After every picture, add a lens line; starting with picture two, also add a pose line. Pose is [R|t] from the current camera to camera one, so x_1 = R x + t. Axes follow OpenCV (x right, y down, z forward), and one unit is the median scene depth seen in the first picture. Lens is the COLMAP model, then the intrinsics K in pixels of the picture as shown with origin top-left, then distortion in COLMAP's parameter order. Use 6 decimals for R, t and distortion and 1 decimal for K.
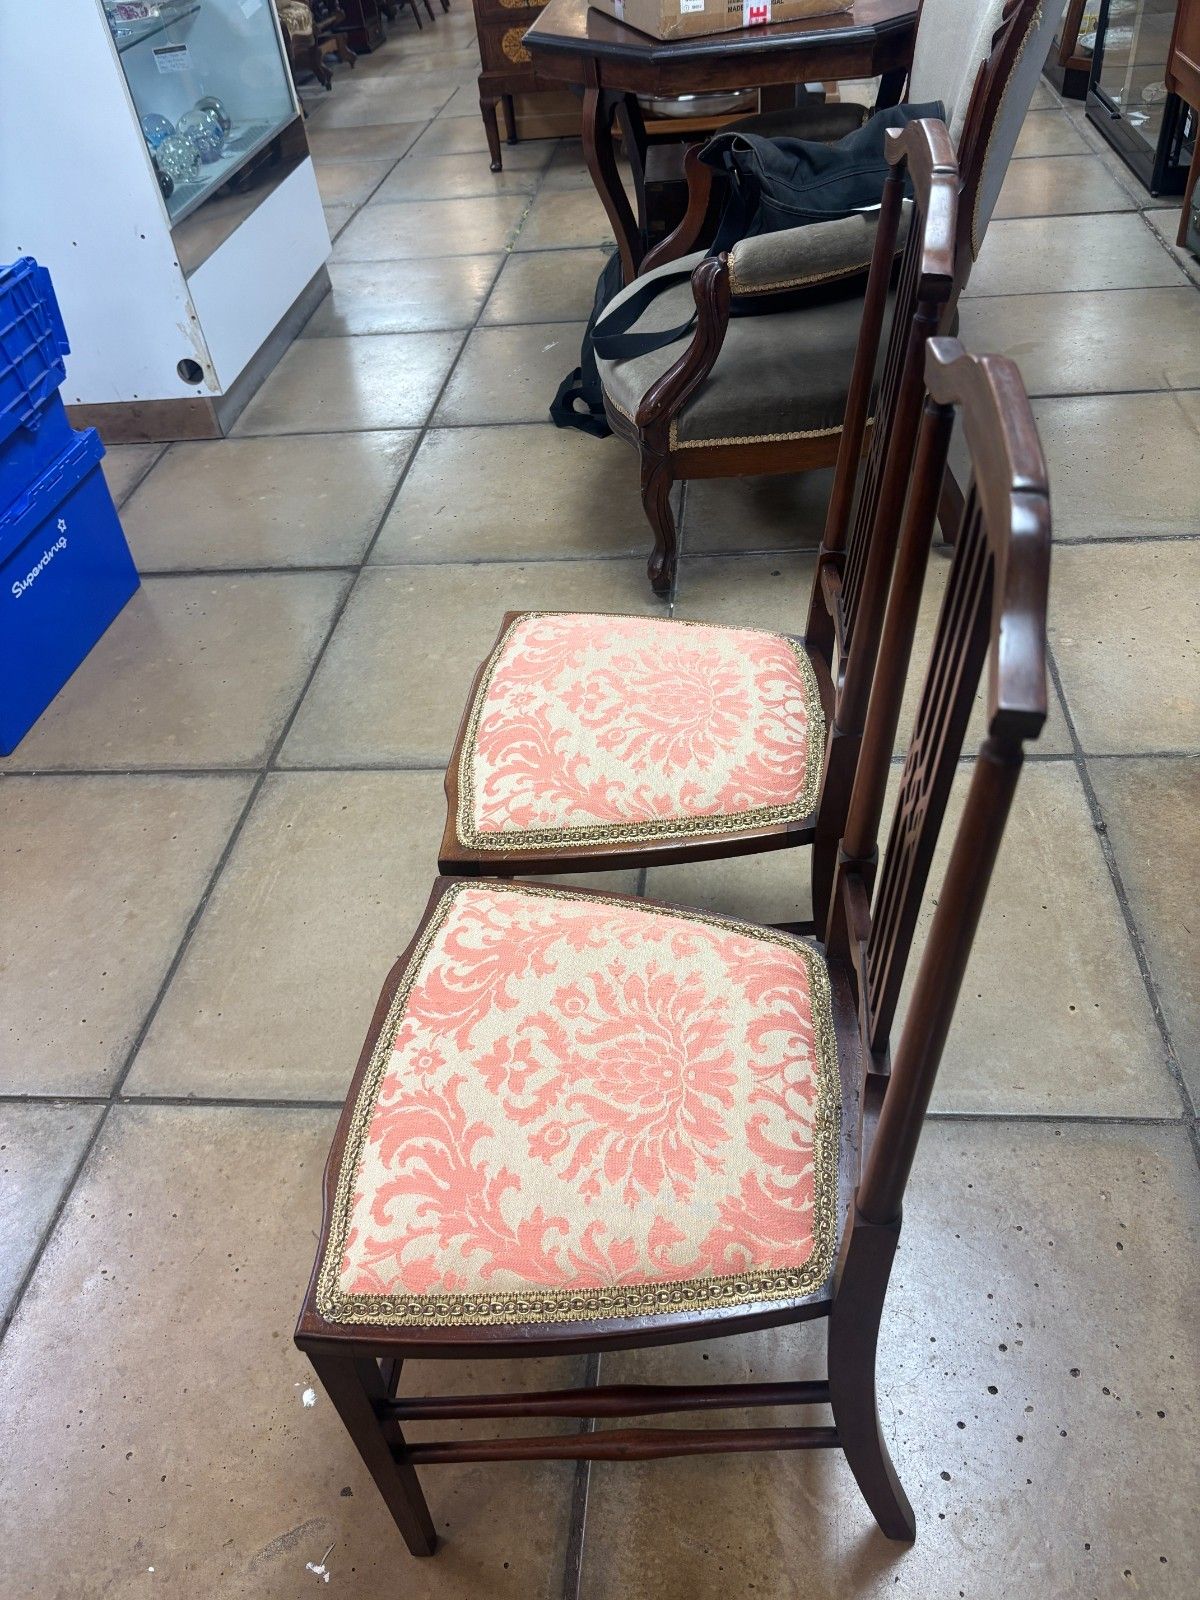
lens RADIAL K [[1221.3, 0, 624.3], [0, 1221.3, 779.2], [0, 0, 1]] dist [0.041119, -0.058128]
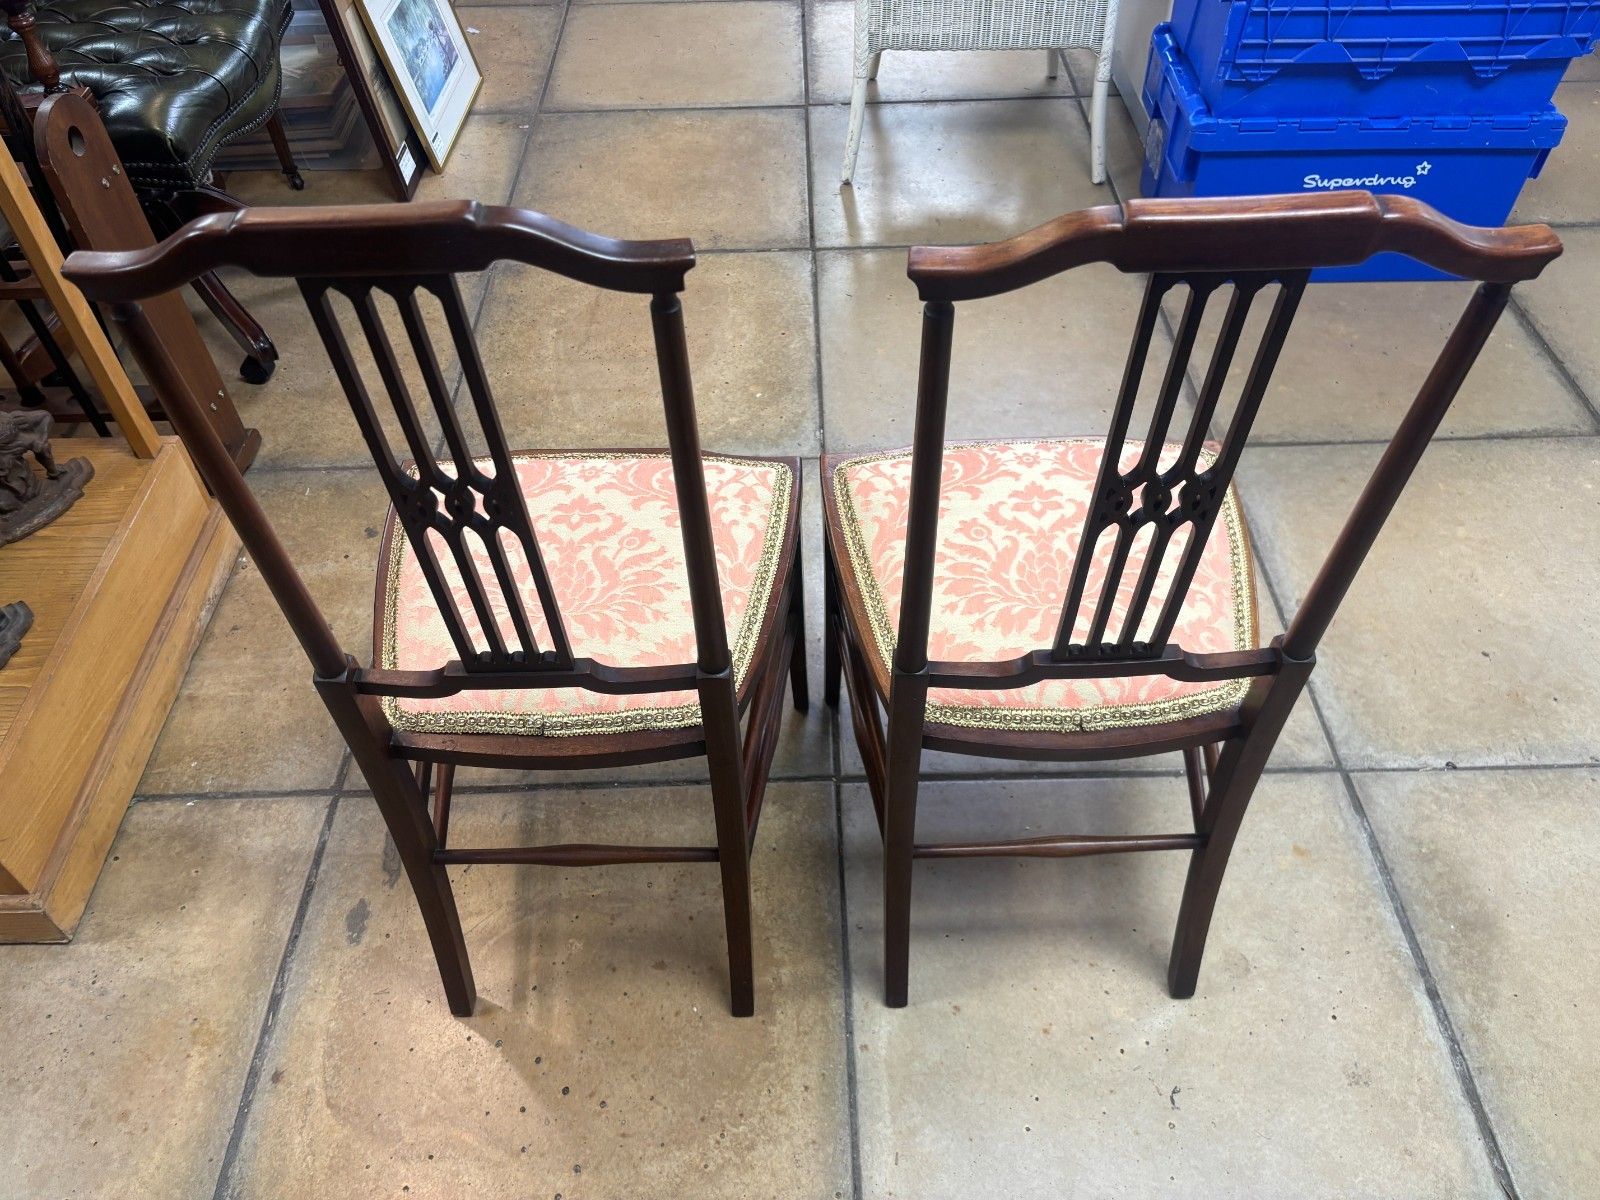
lens RADIAL K [[1221.3, 0, 800.9], [0, 1221.3, 584.3], [0, 0, 1]] dist [0.041119, -0.058128]
pose [[0.101534, 0.772803, -0.626472, 0.769390], [-0.633690, 0.535684, 0.558104, -0.579244], [0.766895, 0.340322, 0.544107, 0.472513]]
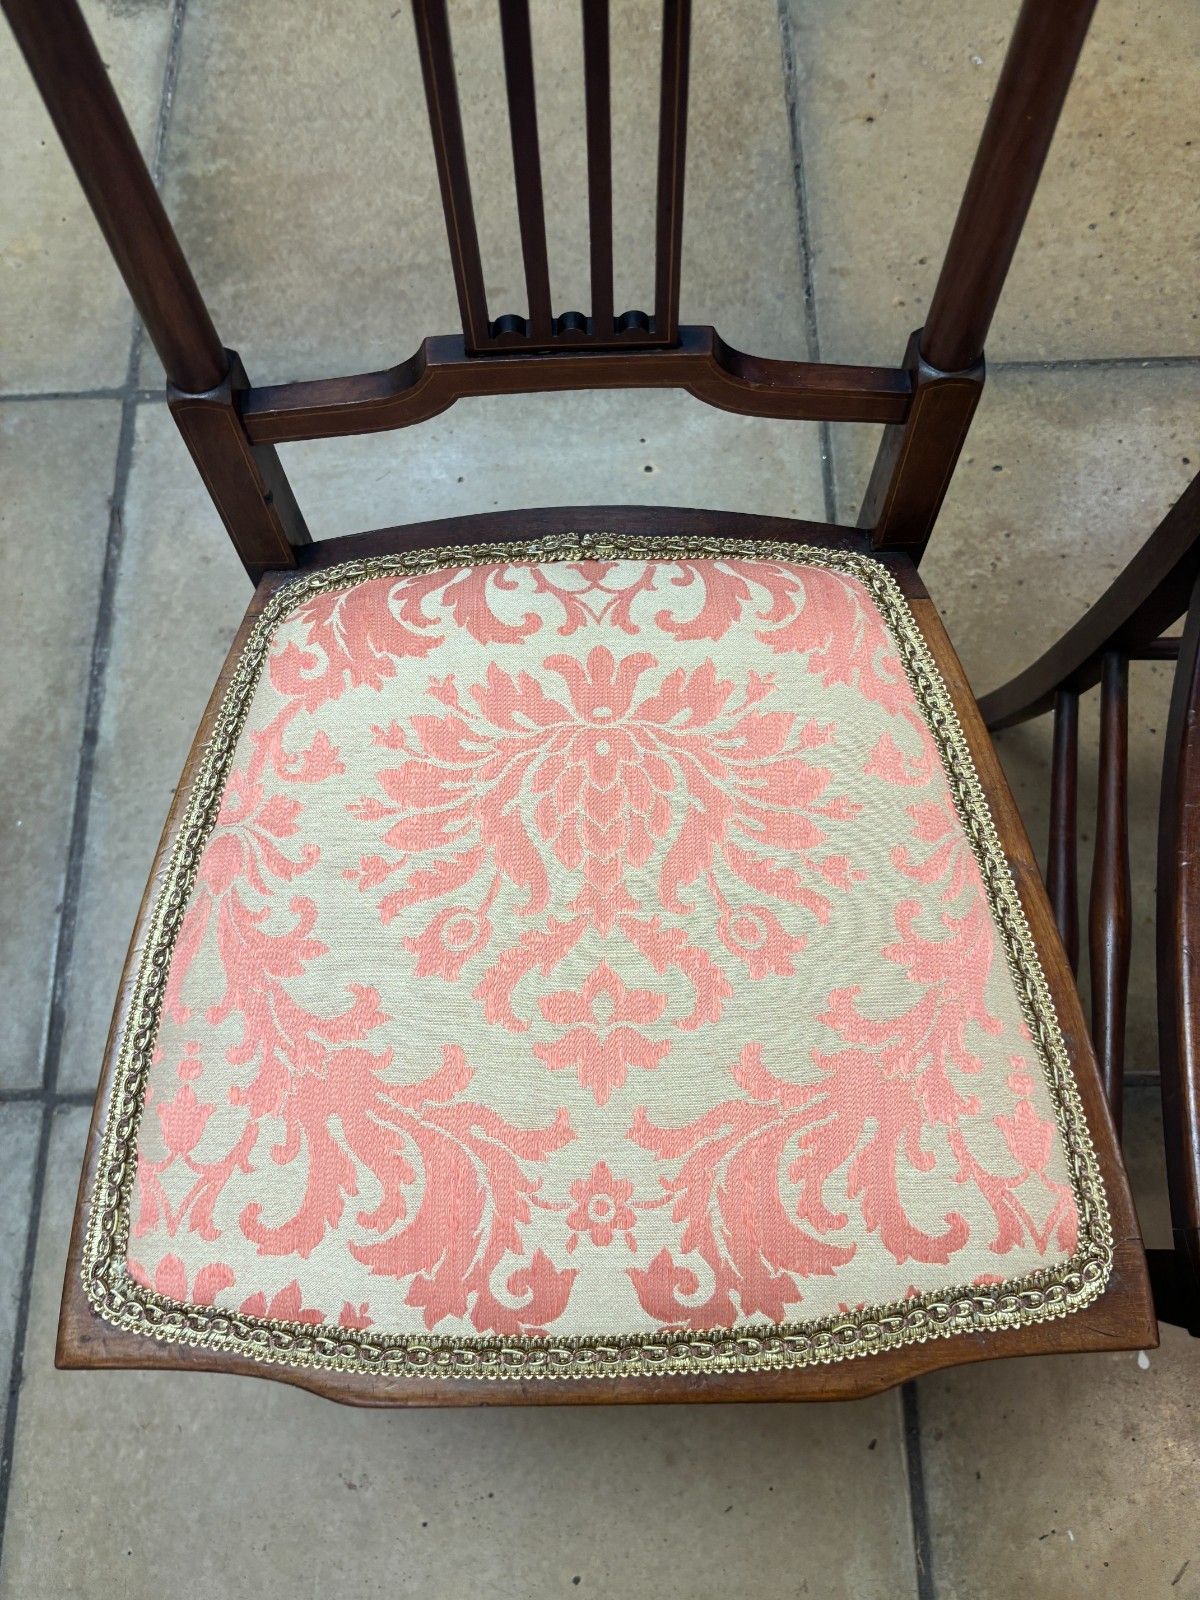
lens RADIAL K [[1221.3, 0, 587.8], [0, 1221.3, 790.5], [0, 0, 1]] dist [0.041119, -0.058128]
pose [[-0.094644, -0.912584, 0.397785, -0.150605], [0.675693, 0.234555, 0.698872, -0.458380], [-0.731082, 0.334925, 0.594428, 0.974245]]
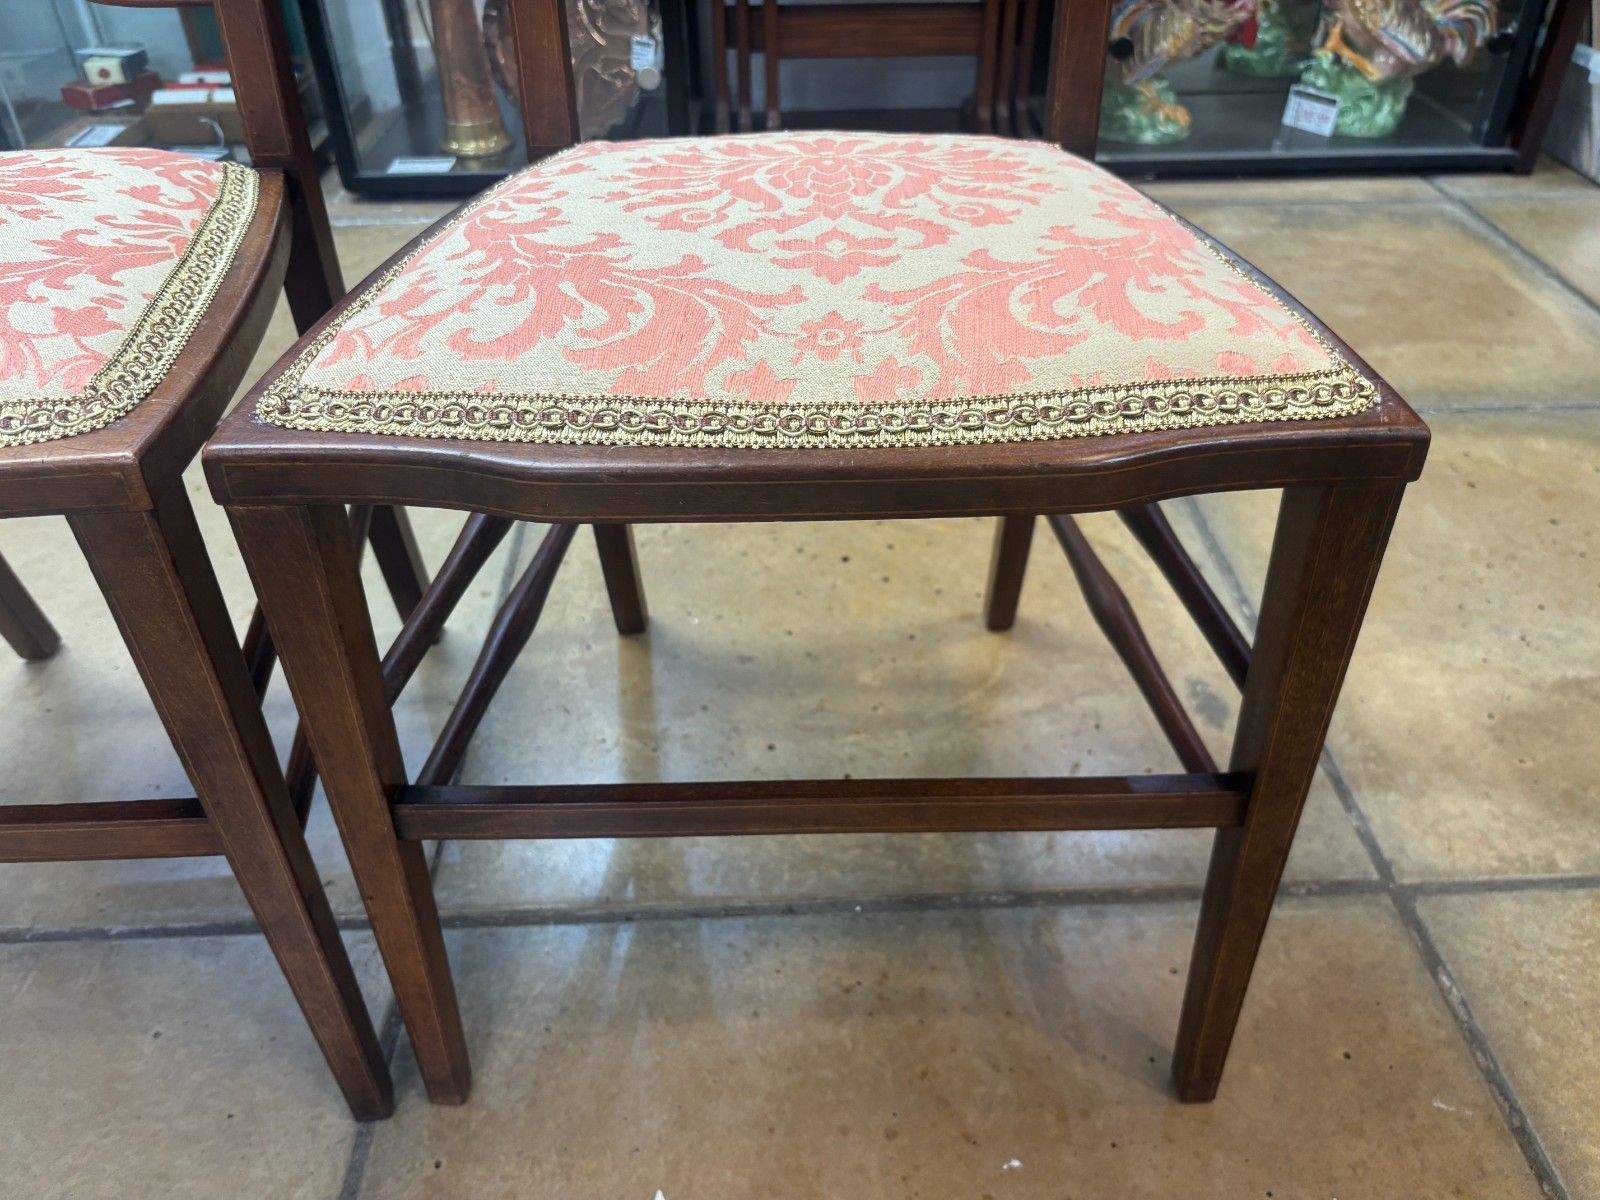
lens RADIAL K [[1221.3, 0, 809.0], [0, 1221.3, 593.4], [0, 0, 1]] dist [0.041119, -0.058128]
pose [[-0.122606, -0.525928, 0.841645, -0.592674], [0.657272, 0.592381, 0.465916, 0.060973], [-0.743613, 0.610314, 0.273048, 0.906355]]
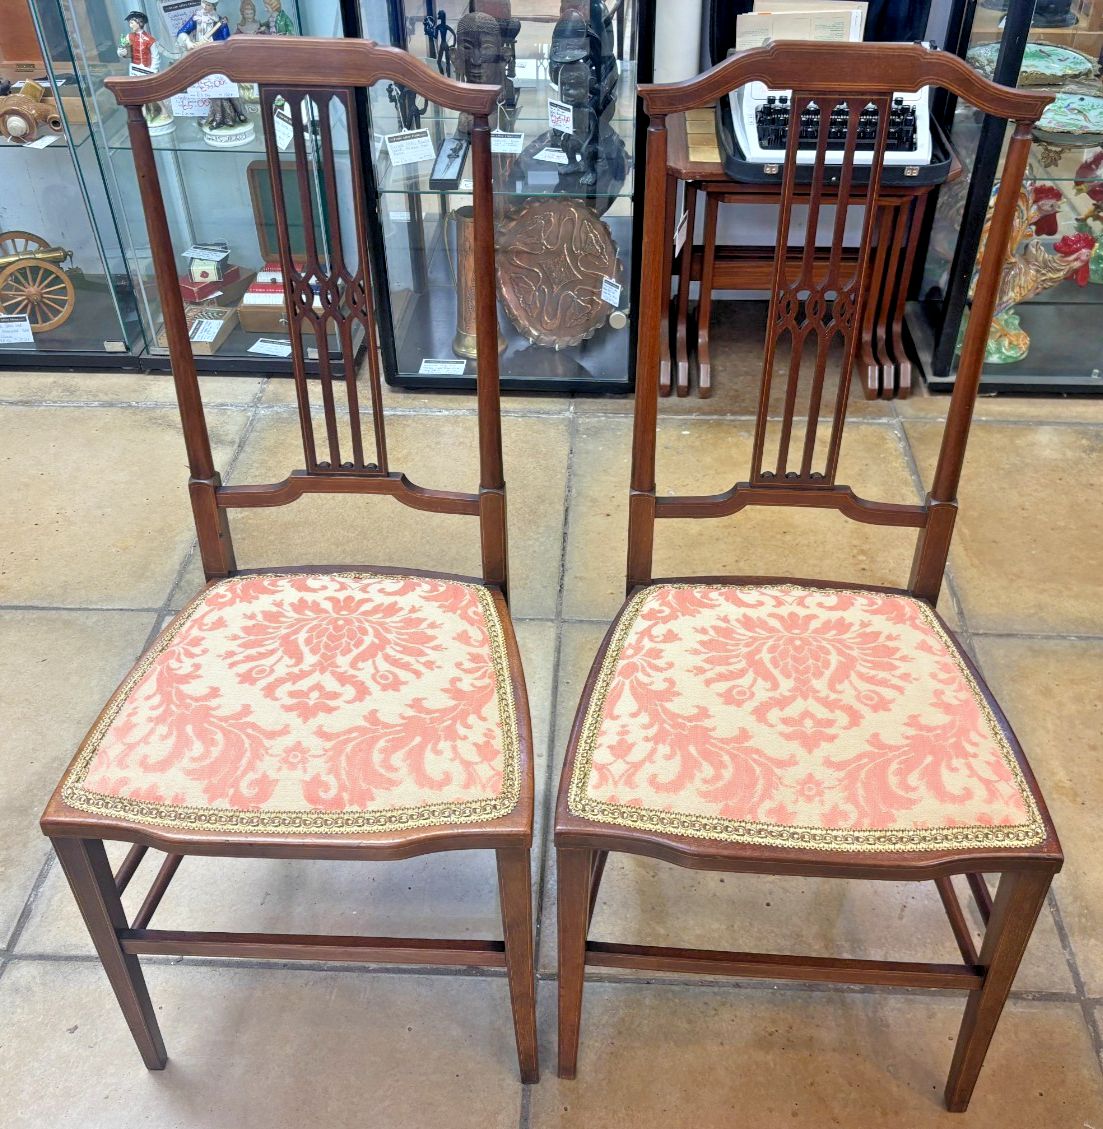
lens RADIAL K [[1218.2, 0, 558.7], [0, 1218.2, 601.5], [0, 0, 1]] dist [0.019731, 0.000000]
pose [[-0.033953, -0.571919, 0.819607, -0.938293], [0.656029, 0.605920, 0.449985, -0.508551], [-0.753971, 0.552965, 0.354623, 0.660225]]
